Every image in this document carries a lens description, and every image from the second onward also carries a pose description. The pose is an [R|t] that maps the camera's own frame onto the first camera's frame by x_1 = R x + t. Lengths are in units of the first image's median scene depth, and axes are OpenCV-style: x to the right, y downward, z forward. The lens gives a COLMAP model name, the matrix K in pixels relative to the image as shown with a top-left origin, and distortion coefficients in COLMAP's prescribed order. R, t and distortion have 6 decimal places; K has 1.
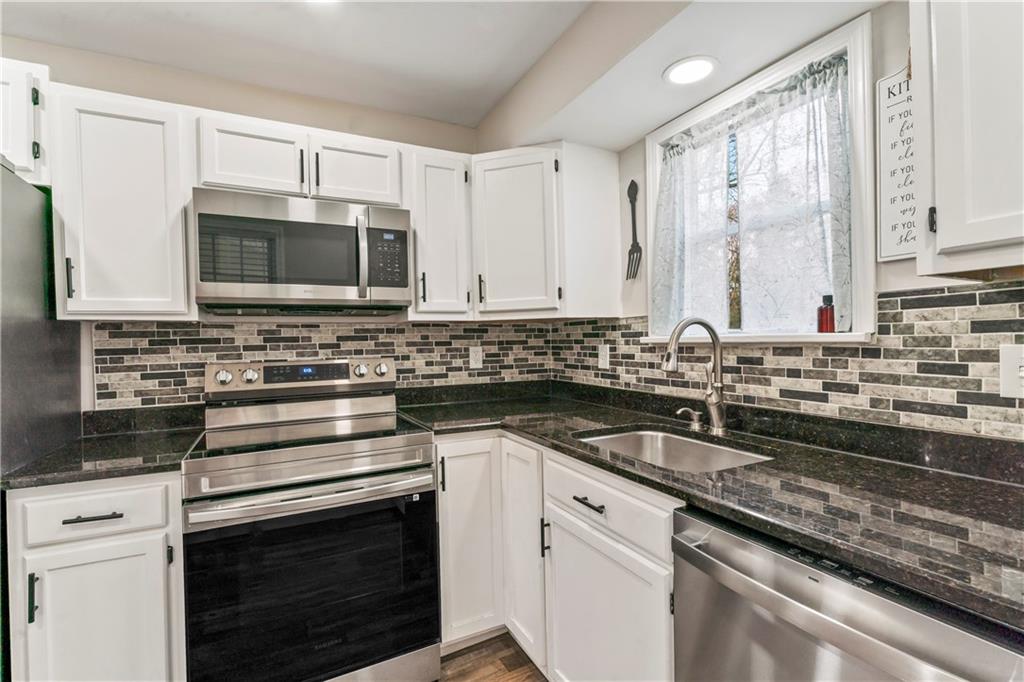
lens RADIAL K [[465.5, 0, 511.9], [0, 465.5, 343.6], [0, 0, 1]] dist [-0.005292, 0.000198]
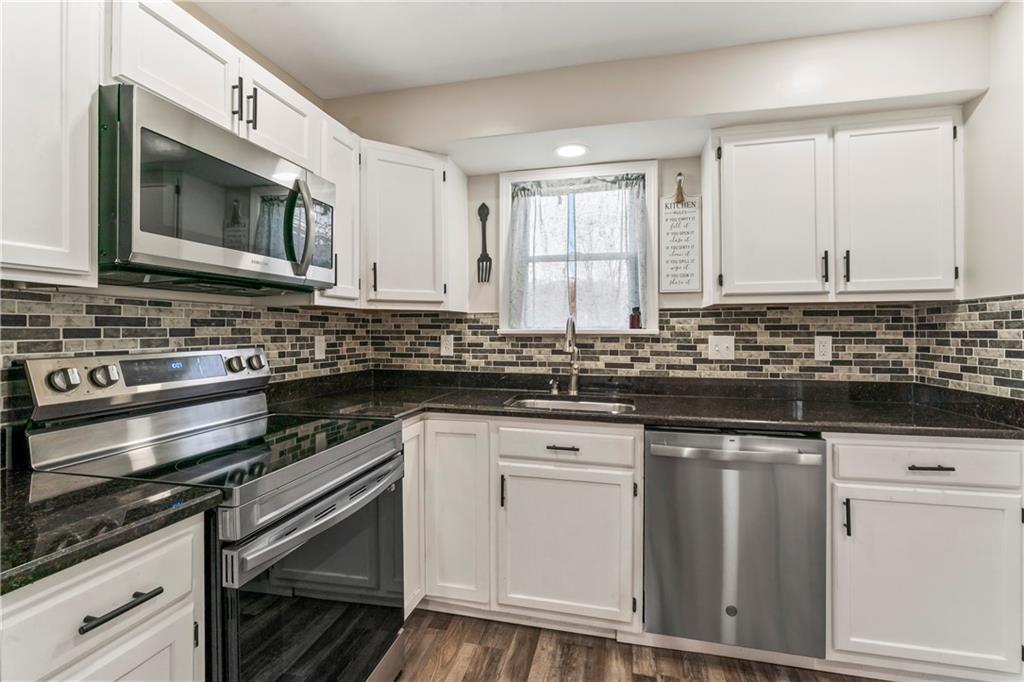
lens RADIAL K [[465.5, 0, 515.6], [0, 465.5, 331.5], [0, 0, 1]] dist [-0.005292, 0.000198]
pose [[0.646099, 0.017528, 0.763052, -0.649768], [-0.007451, 0.999833, -0.016658, 0.012959], [-0.763217, 0.005078, 0.646122, 0.135886]]
